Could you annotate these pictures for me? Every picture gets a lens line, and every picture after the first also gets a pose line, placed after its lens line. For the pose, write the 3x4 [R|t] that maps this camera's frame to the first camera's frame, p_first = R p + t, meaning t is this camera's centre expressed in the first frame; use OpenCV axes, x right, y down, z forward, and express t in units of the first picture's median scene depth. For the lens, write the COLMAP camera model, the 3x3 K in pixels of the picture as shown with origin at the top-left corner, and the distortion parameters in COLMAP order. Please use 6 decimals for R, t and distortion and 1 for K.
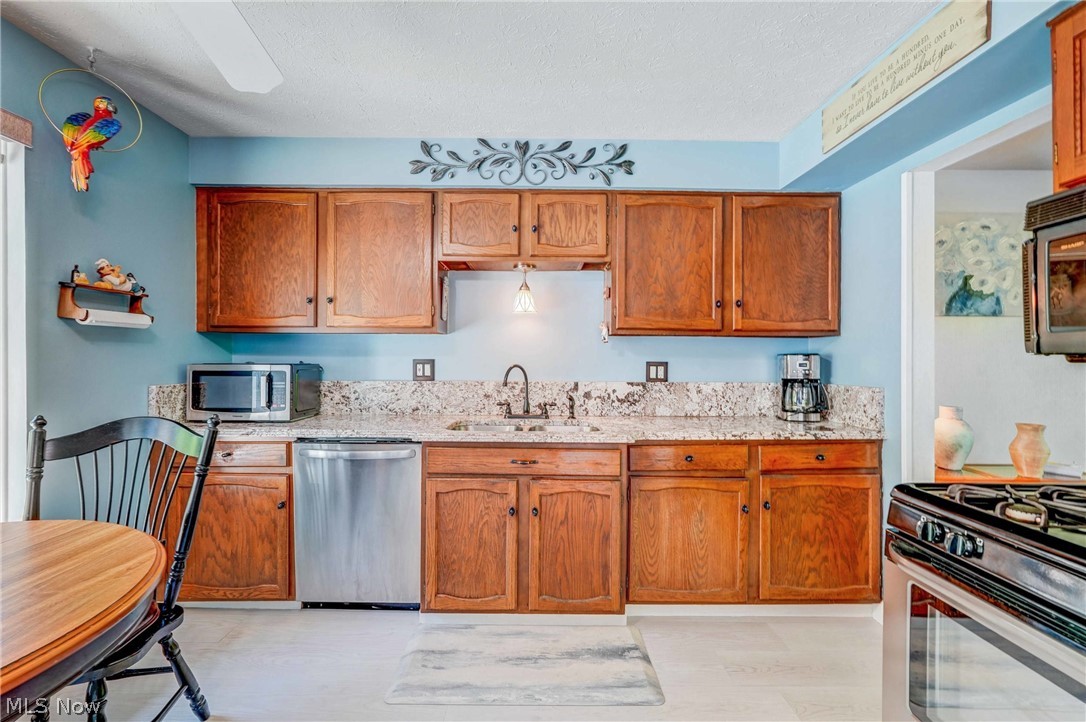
lens RADIAL K [[476.4, 0, 537.3], [0, 476.4, 356.5], [0, 0, 1]] dist [-0.011885, 0.005768]
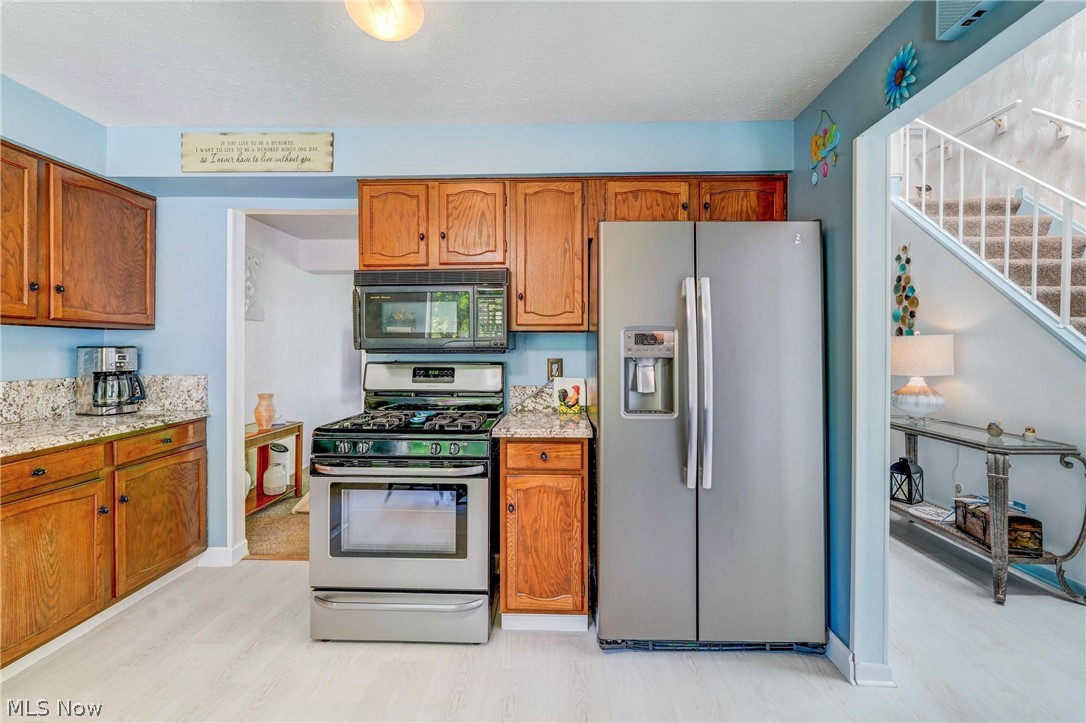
lens RADIAL K [[476.4, 0, 553.0], [0, 476.4, 349.1], [0, 0, 1]] dist [-0.011885, 0.005768]
pose [[0.017146, -0.004715, 0.999842, -0.474455], [-0.003349, 0.999983, 0.004774, -0.008701], [-0.999847, -0.003431, 0.017130, 0.081243]]
